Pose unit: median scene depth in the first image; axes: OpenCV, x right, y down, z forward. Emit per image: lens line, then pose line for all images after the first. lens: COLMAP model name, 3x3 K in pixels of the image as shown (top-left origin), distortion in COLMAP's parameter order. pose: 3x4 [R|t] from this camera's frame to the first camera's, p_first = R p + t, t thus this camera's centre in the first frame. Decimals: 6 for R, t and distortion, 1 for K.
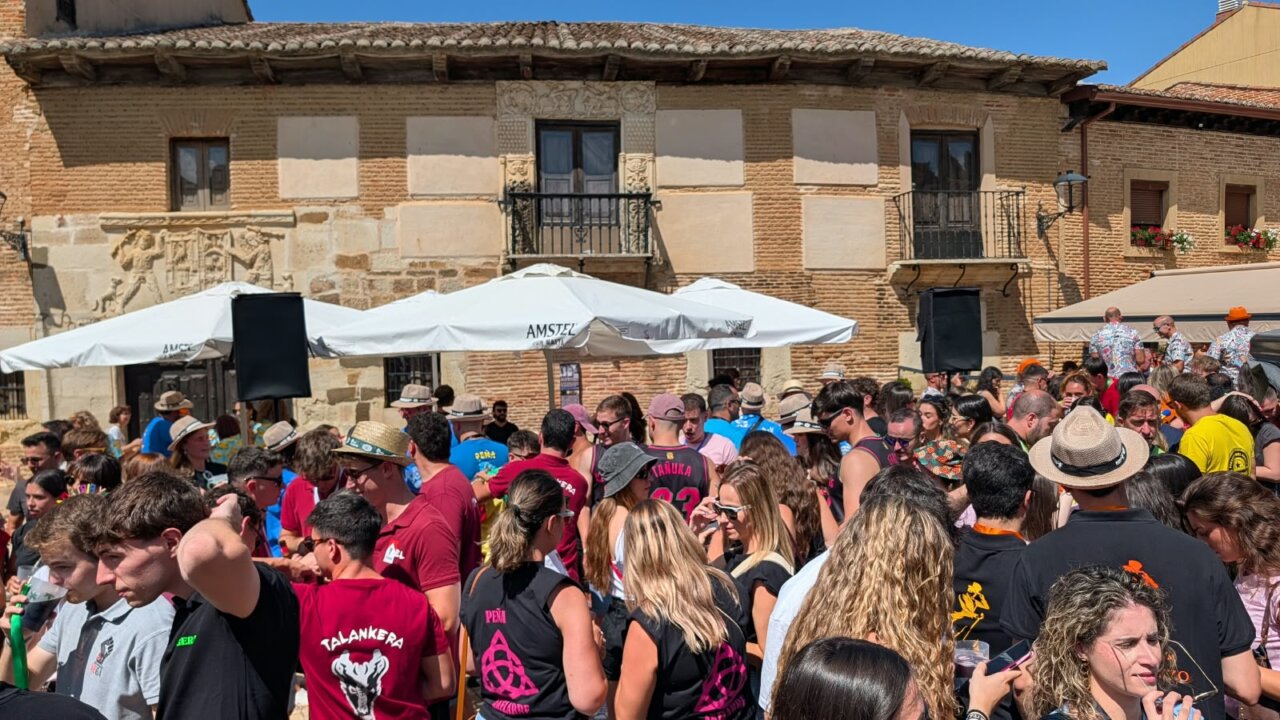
lens RADIAL K [[1027.6, 0, 637.0], [0, 1027.6, 388.8], [0, 0, 1]] dist [0.005127, -0.001561]
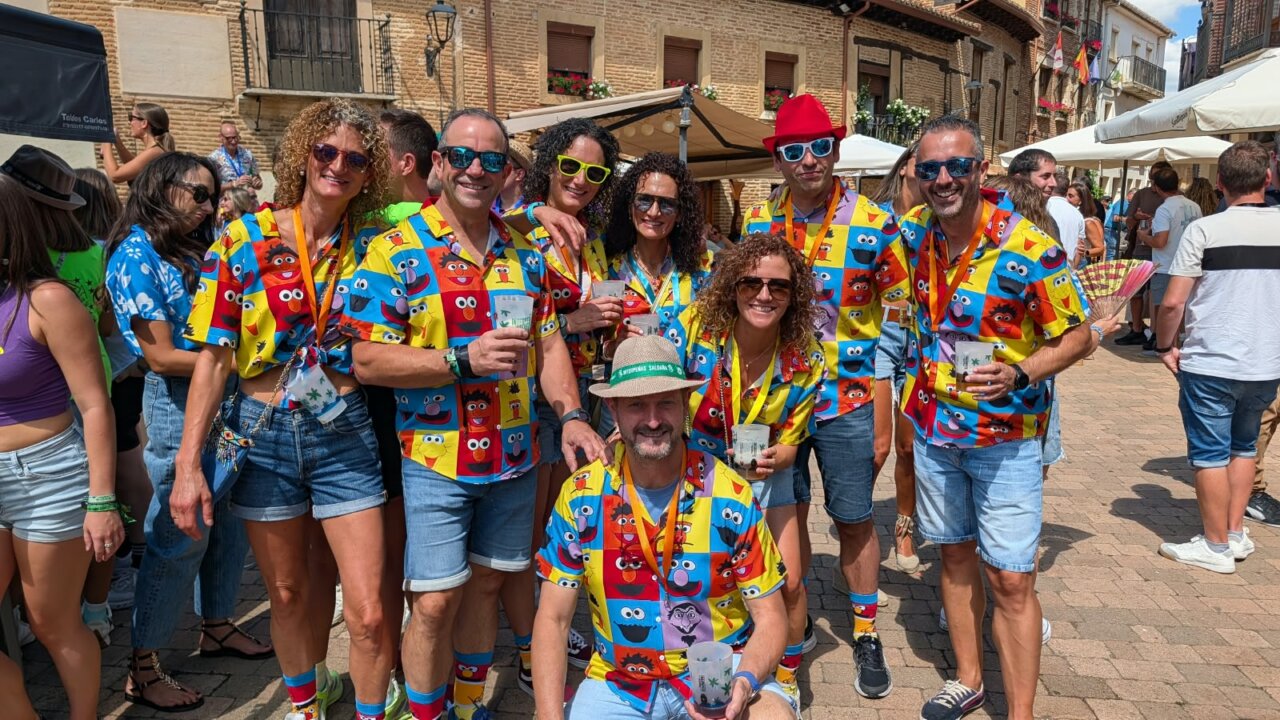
lens RADIAL K [[1027.6, 0, 637.0], [0, 1027.6, 388.8], [0, 0, 1]] dist [0.005127, -0.001561]
pose [[0.978715, -0.008124, 0.205063, 0.387903], [-0.016010, 0.993149, 0.115757, 0.025306], [-0.204599, -0.116576, 0.971879, 0.016711]]
